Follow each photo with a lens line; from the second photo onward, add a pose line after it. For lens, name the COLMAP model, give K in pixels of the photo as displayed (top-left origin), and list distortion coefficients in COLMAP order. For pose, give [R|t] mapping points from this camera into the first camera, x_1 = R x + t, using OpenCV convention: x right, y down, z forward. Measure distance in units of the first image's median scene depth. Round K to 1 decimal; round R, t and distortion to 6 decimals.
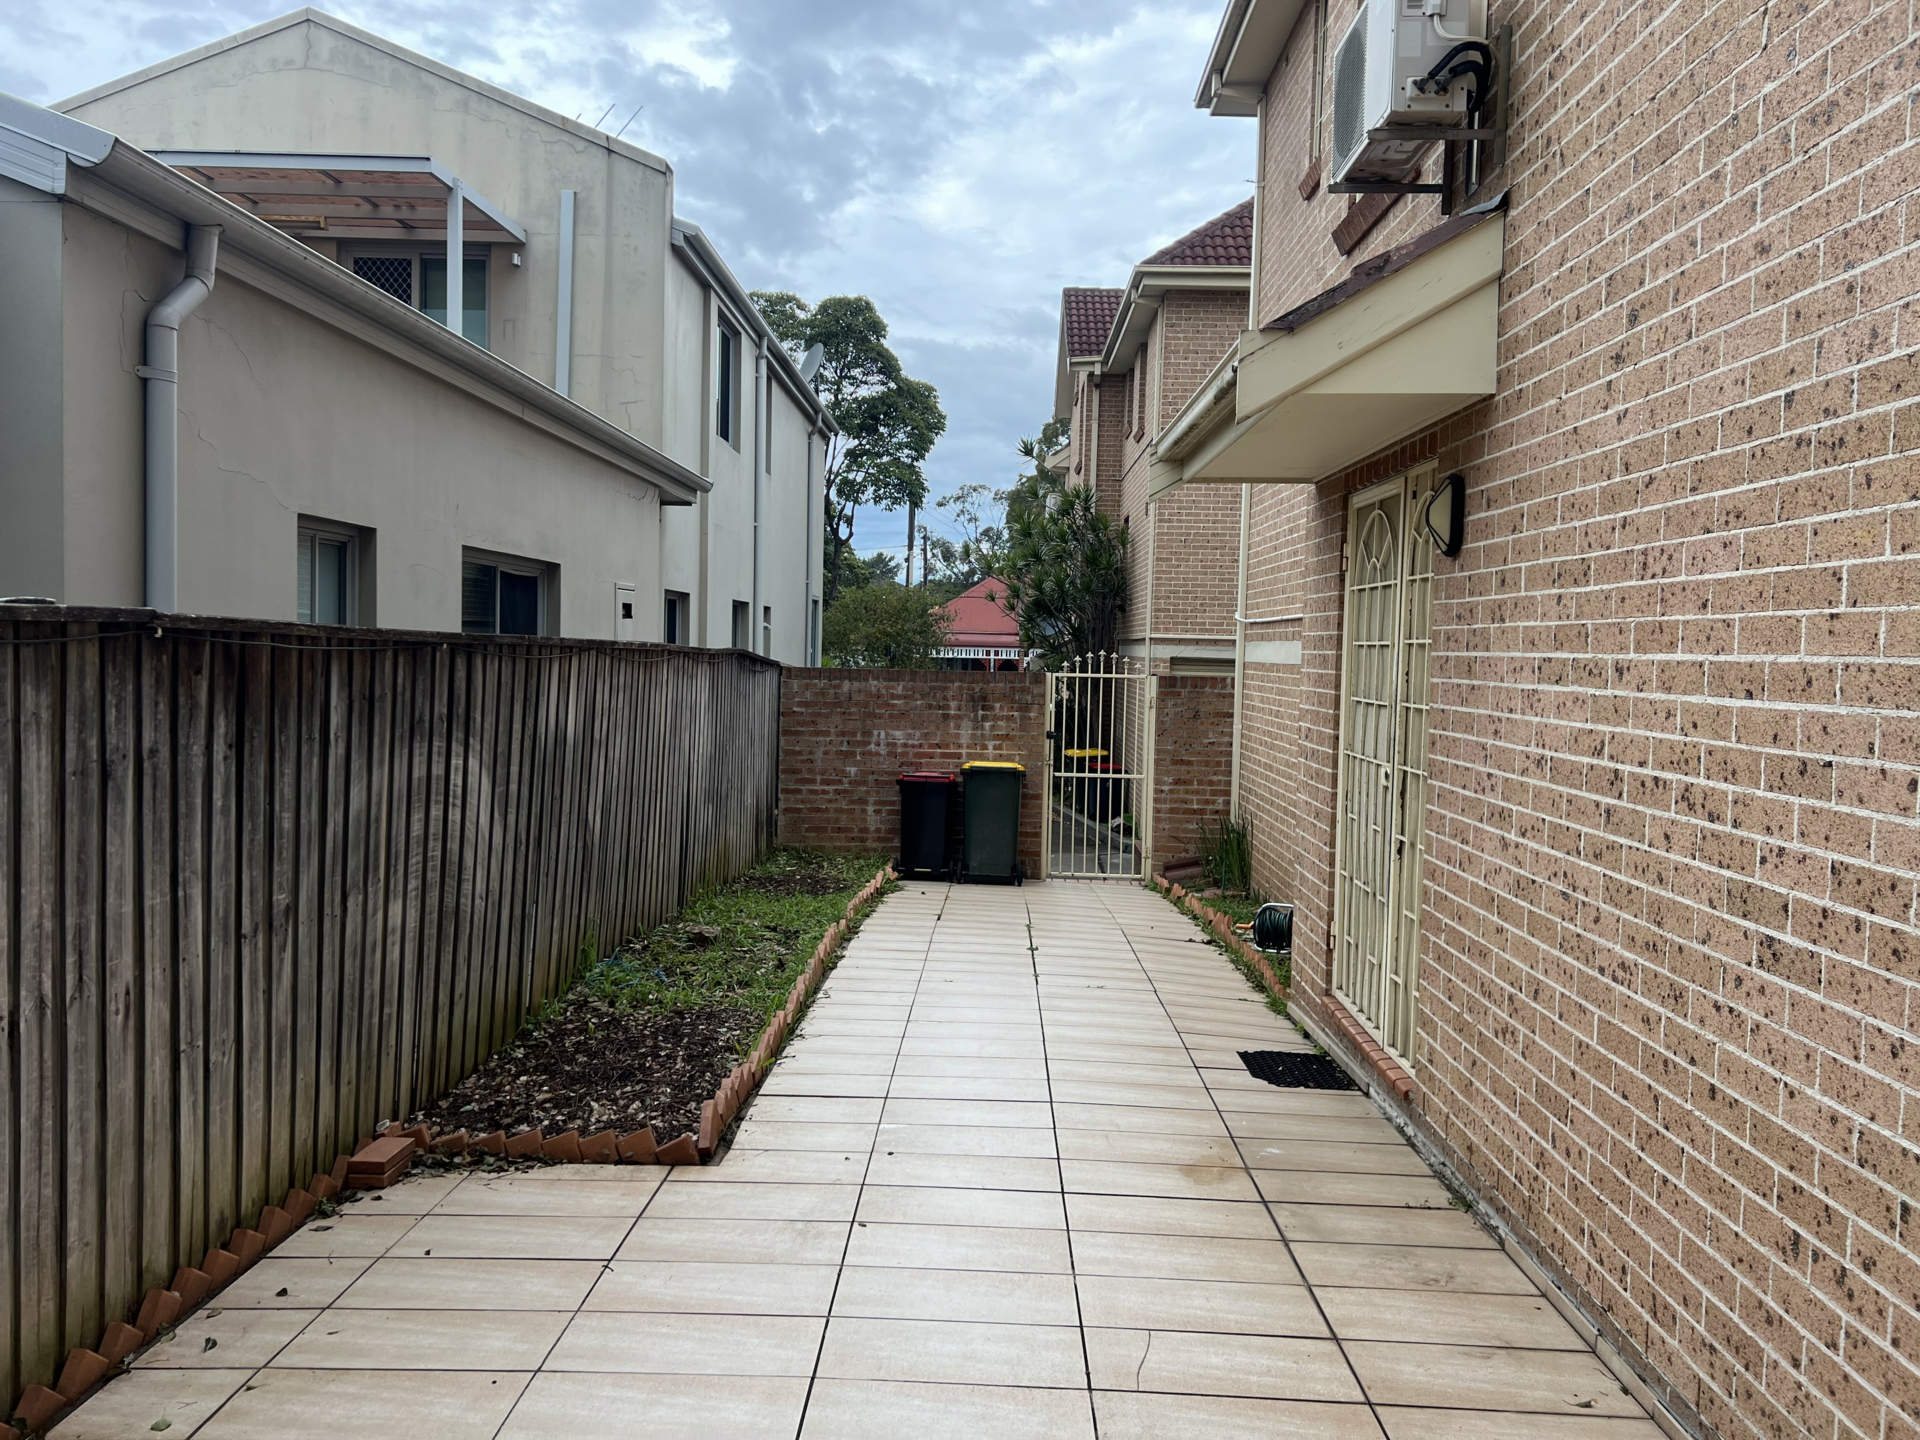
lens RADIAL K [[1452.1, 0, 959.1], [0, 1452.1, 712.7], [0, 0, 1]] dist [0.004960, -0.000648]
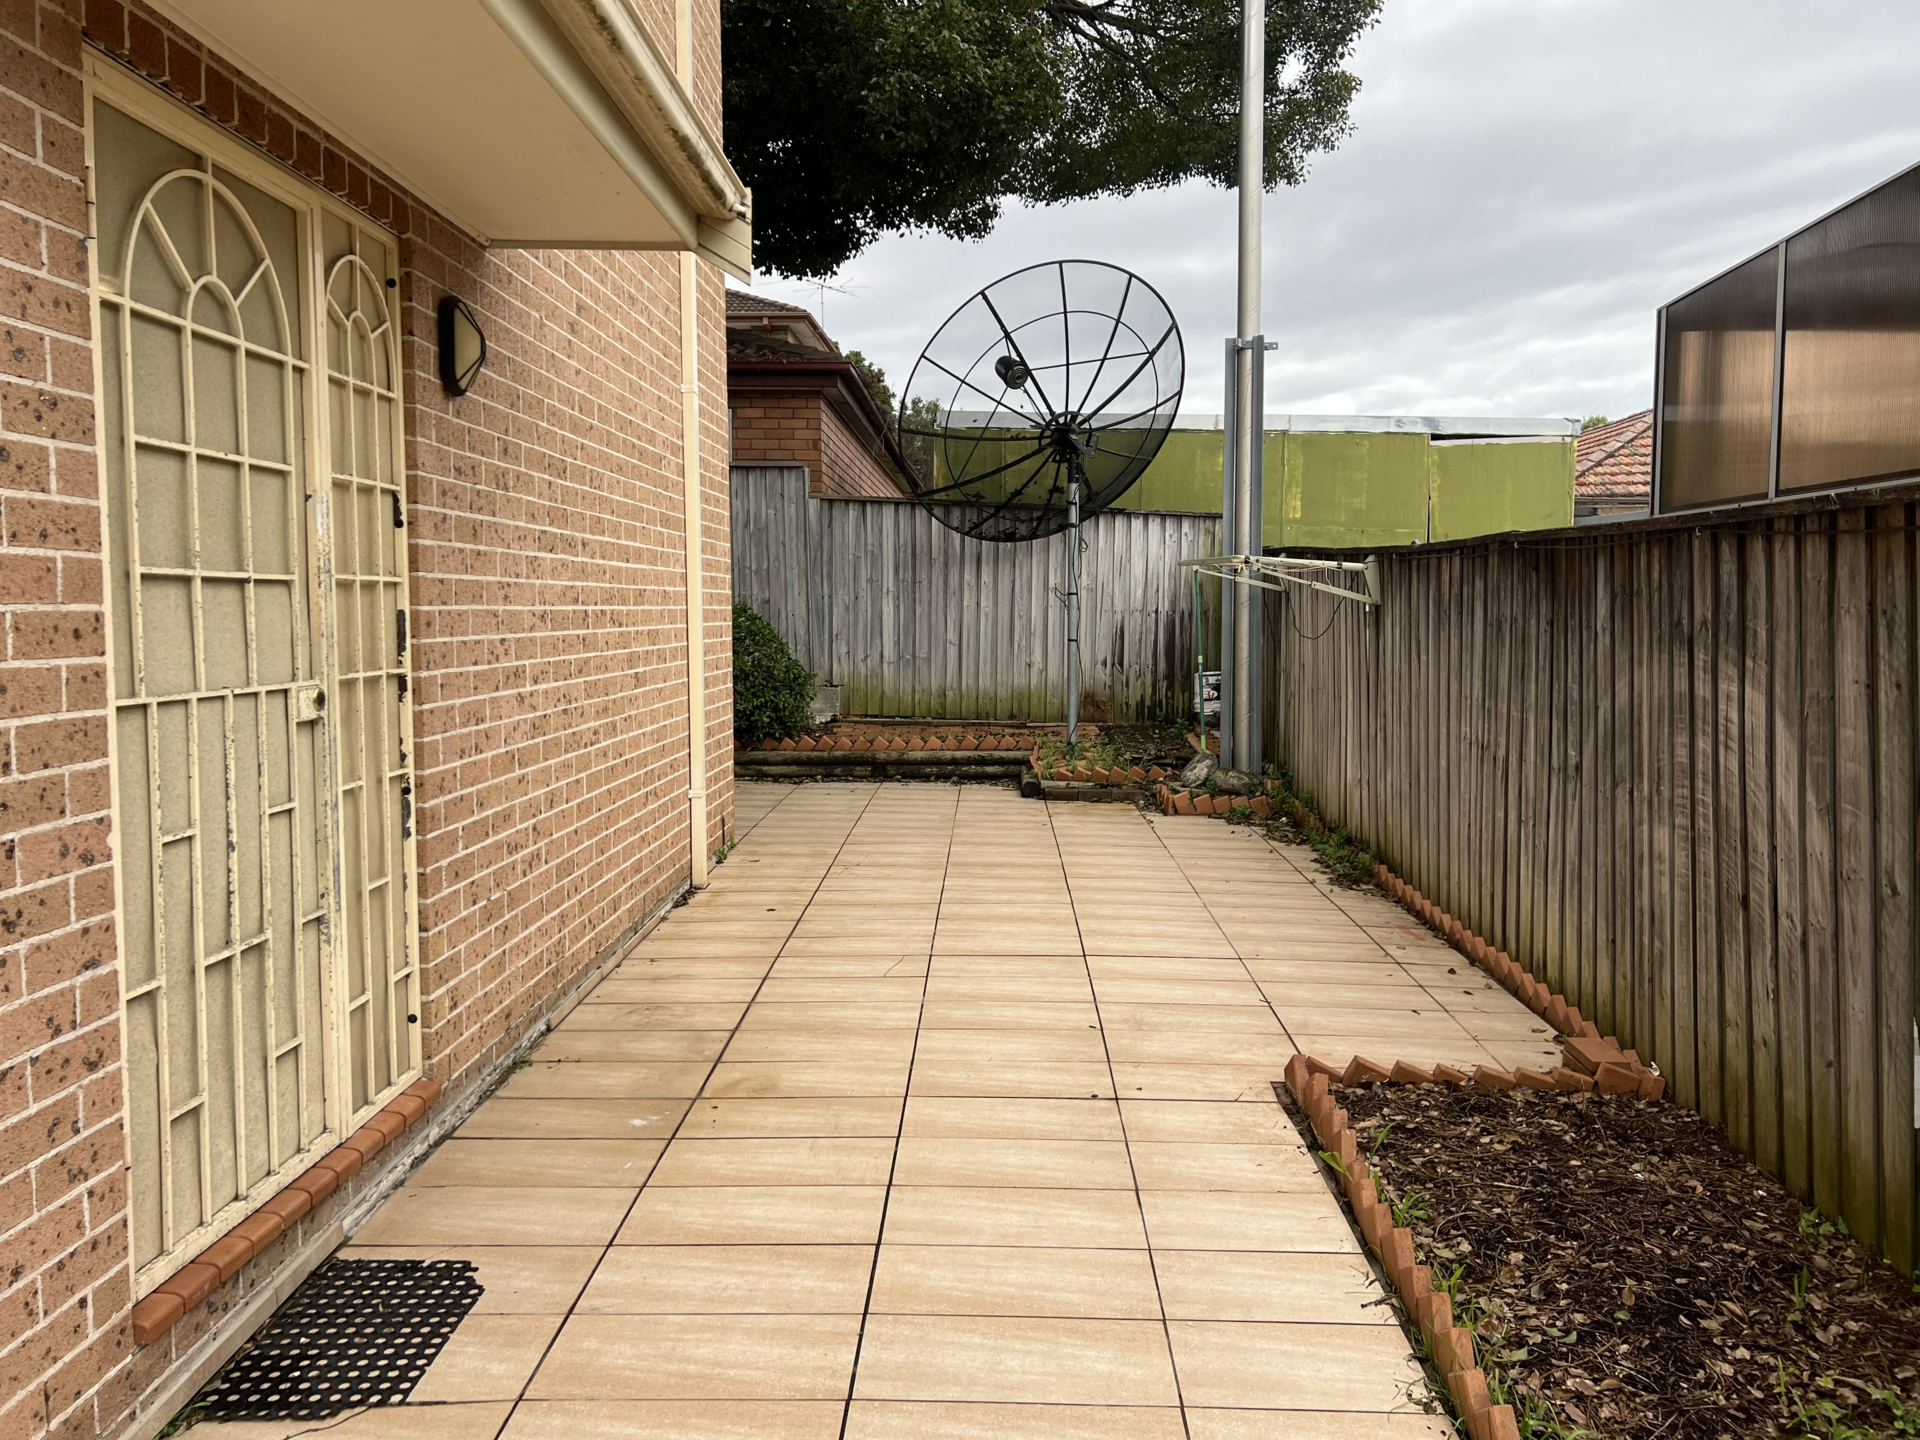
lens RADIAL K [[1452.1, 0, 957.2], [0, 1452.1, 721.6], [0, 0, 1]] dist [0.004960, -0.000648]
pose [[-0.999671, -0.025597, 0.001426, 0.043144], [-0.025225, 0.992009, 0.123617, -0.032825], [-0.004579, 0.123541, -0.992329, 1.920897]]
